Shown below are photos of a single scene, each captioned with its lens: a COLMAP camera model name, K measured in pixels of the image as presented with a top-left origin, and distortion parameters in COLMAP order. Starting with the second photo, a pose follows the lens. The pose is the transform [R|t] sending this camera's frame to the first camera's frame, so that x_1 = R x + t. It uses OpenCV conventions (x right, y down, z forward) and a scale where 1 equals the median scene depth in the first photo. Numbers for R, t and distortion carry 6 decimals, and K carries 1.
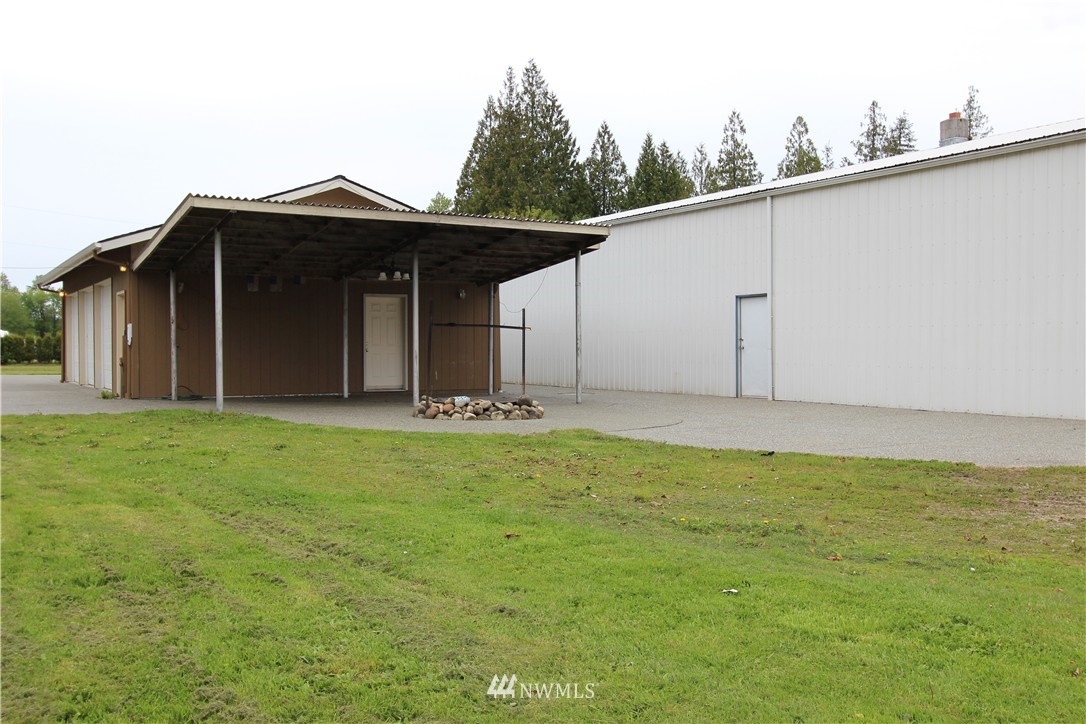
lens RADIAL K [[1065.3, 0, 542.5], [0, 1065.3, 362.9], [0, 0, 1]] dist [0.024378, 0.000000]
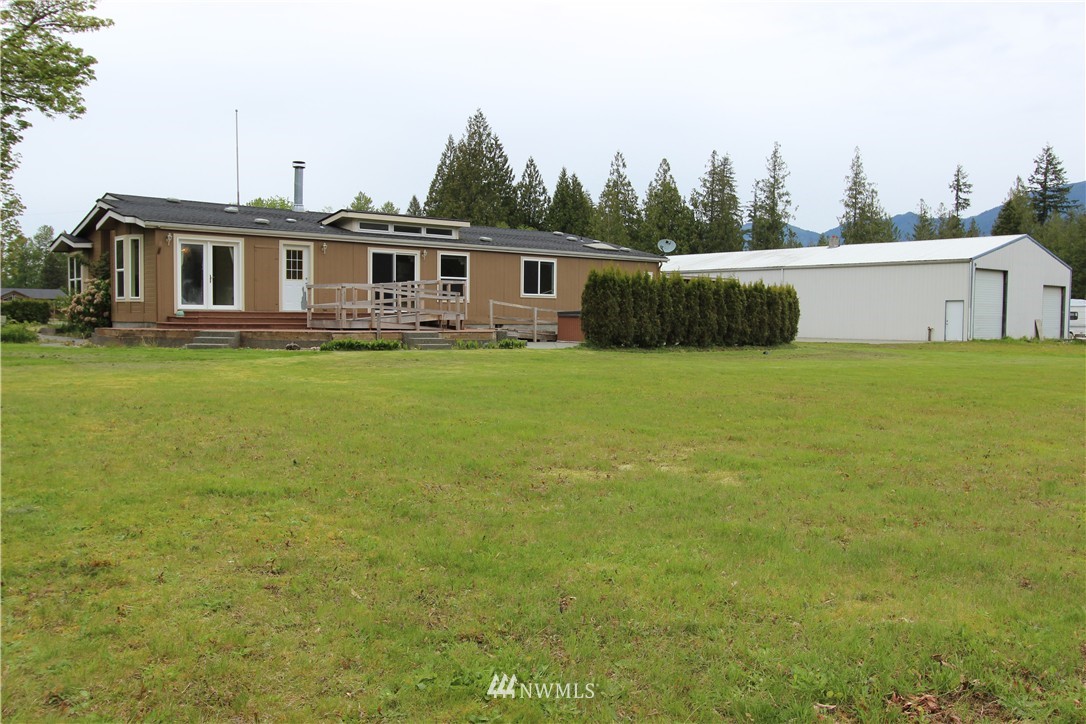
lens RADIAL K [[939.6, 0, 543.4], [0, 939.6, 362.0], [0, 0, 1]] dist [-0.004333, 0.028083]
pose [[0.985017, 0.005798, 0.172357, -0.136627], [-0.011253, 0.999466, 0.030690, 0.004488], [-0.172087, -0.032170, 0.984556, -0.222619]]
